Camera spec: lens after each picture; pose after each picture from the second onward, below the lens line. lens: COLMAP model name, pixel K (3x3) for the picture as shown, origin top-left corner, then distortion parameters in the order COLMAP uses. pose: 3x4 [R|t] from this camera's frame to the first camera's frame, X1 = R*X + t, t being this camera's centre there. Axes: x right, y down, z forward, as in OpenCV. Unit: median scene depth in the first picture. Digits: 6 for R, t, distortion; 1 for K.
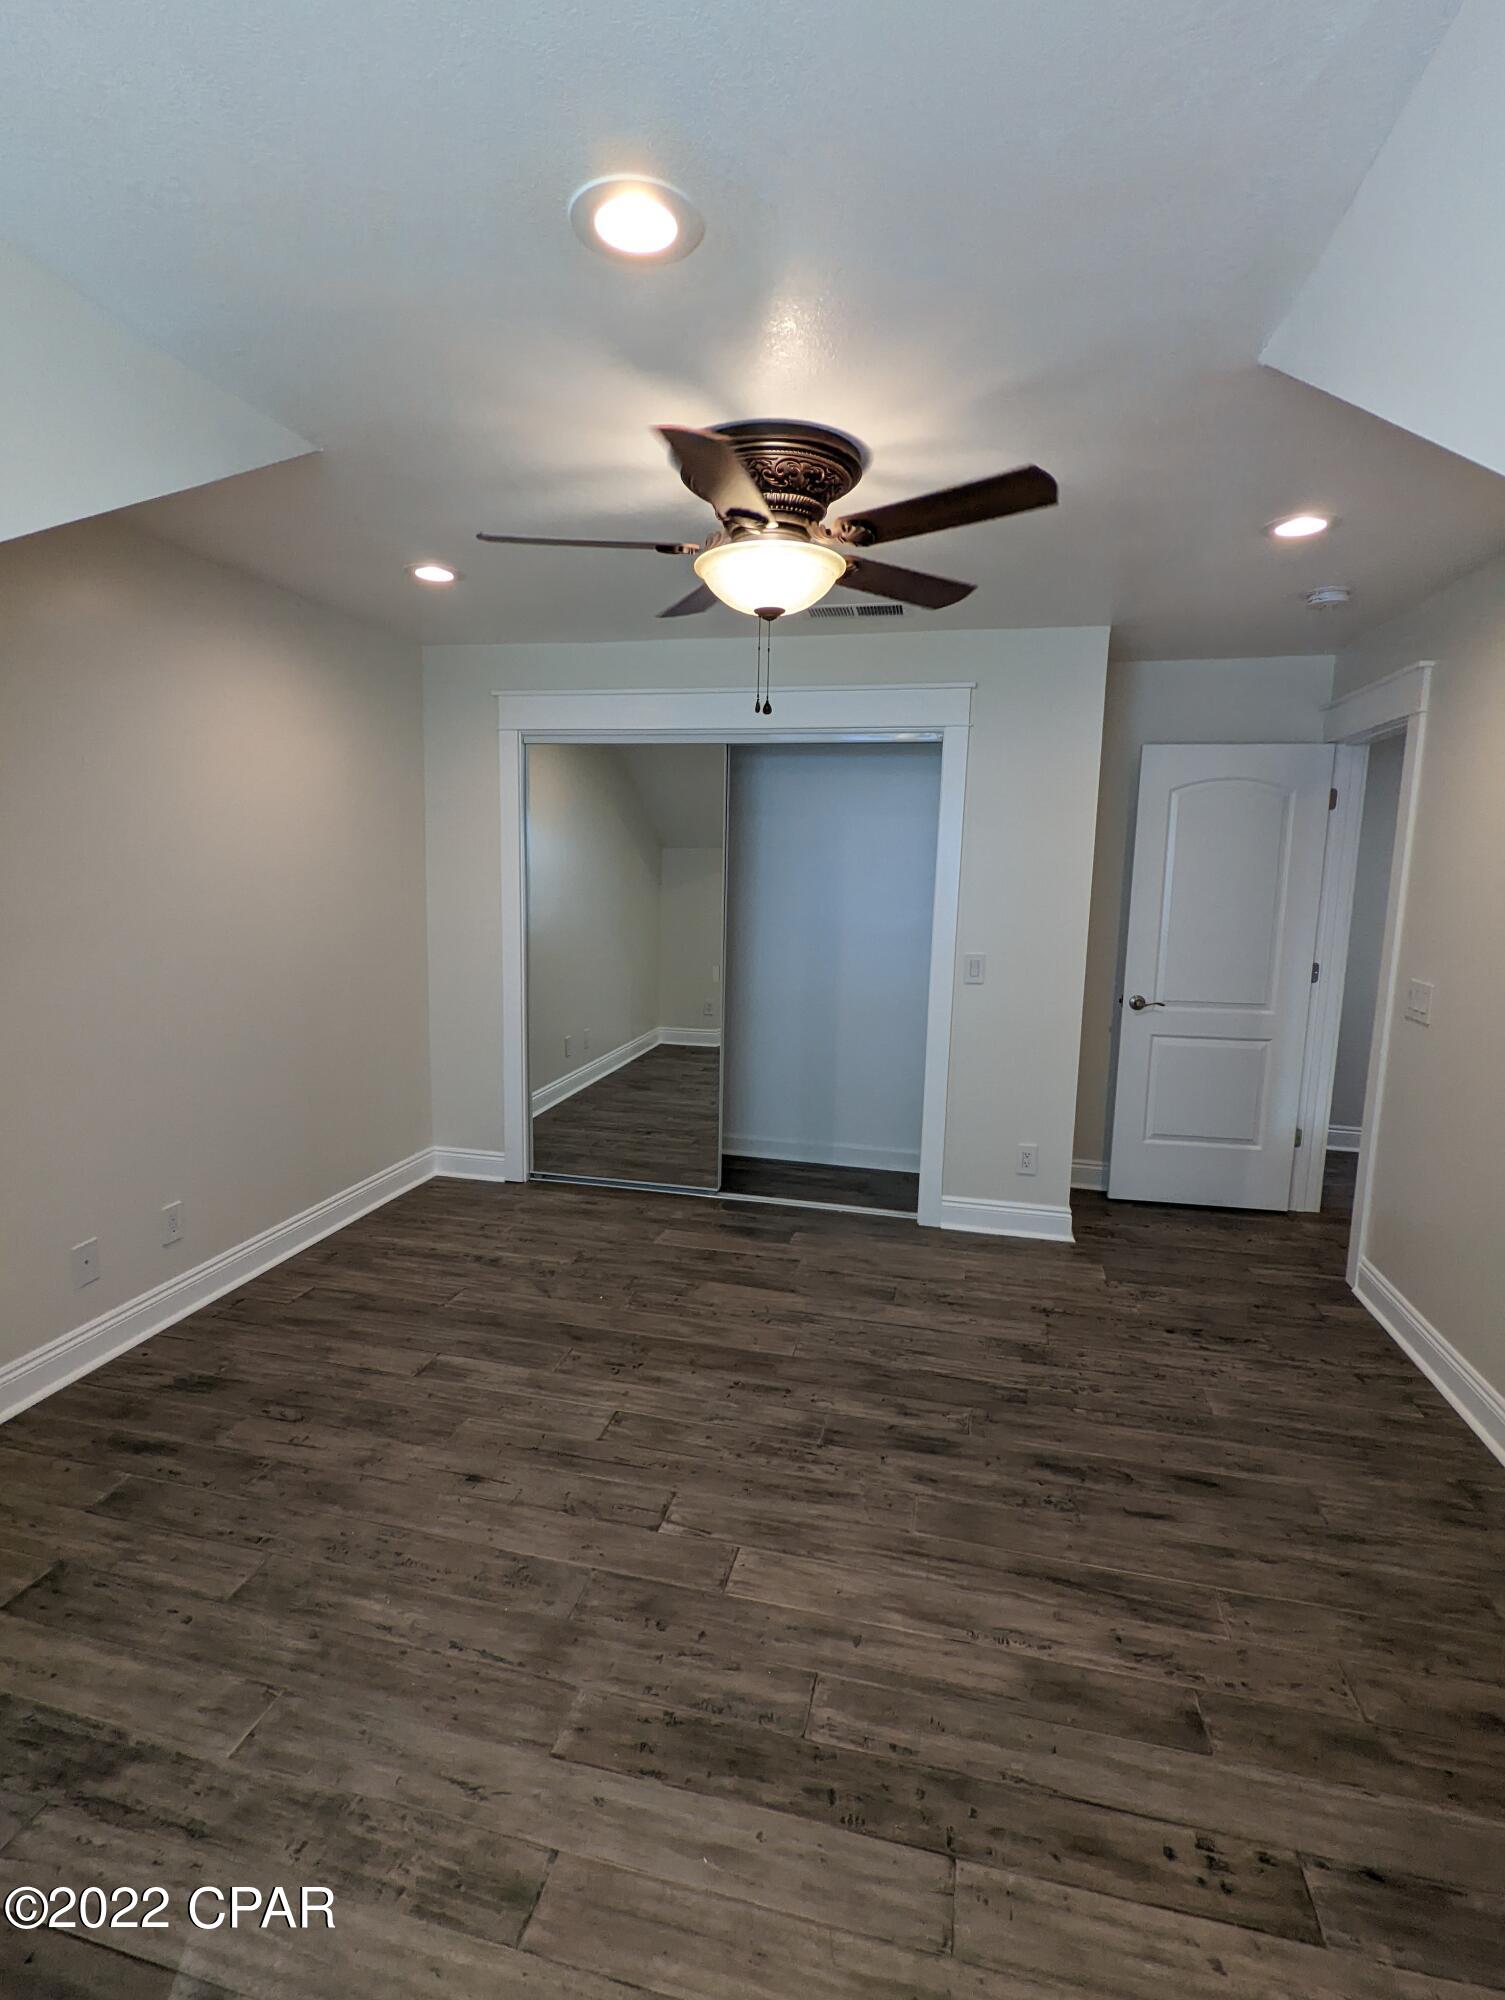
lens RADIAL K [[949.8, 0, 749.3], [0, 949.8, 997.4], [0, 0, 1]] dist [0.000036, -0.002007]
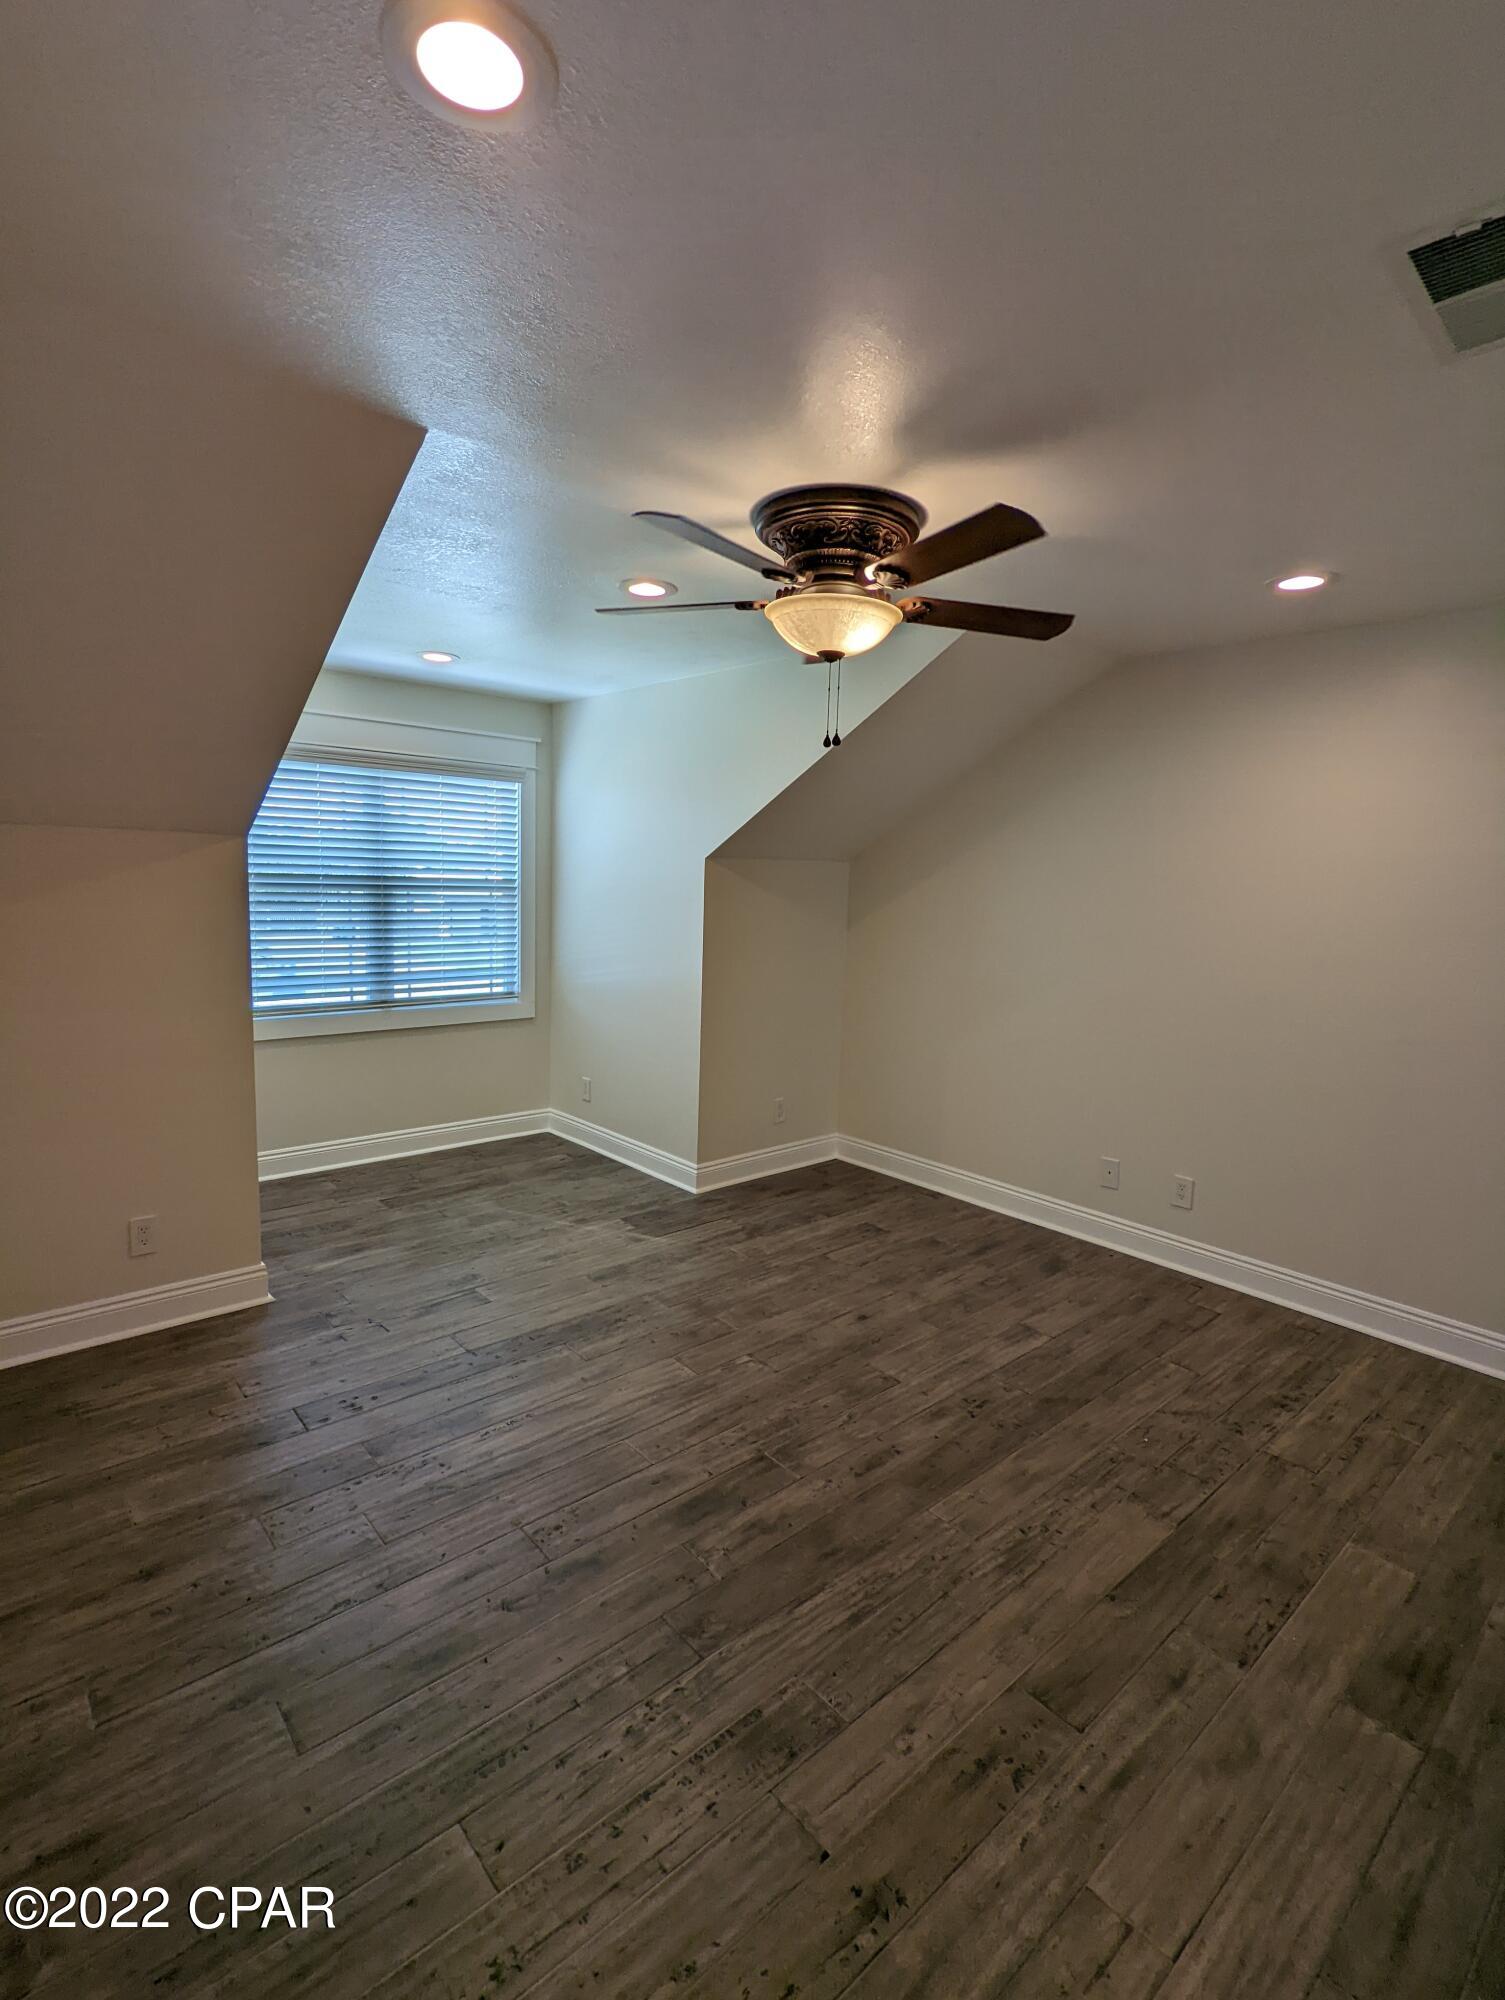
lens RADIAL K [[949.8, 0, 749.3], [0, 949.8, 997.4], [0, 0, 1]] dist [0.000036, -0.002007]
pose [[-0.574847, 0.064605, -0.815707, 0.851239], [-0.162623, 0.967972, 0.191268, -0.183725], [0.801938, 0.242603, -0.545930, 1.382903]]
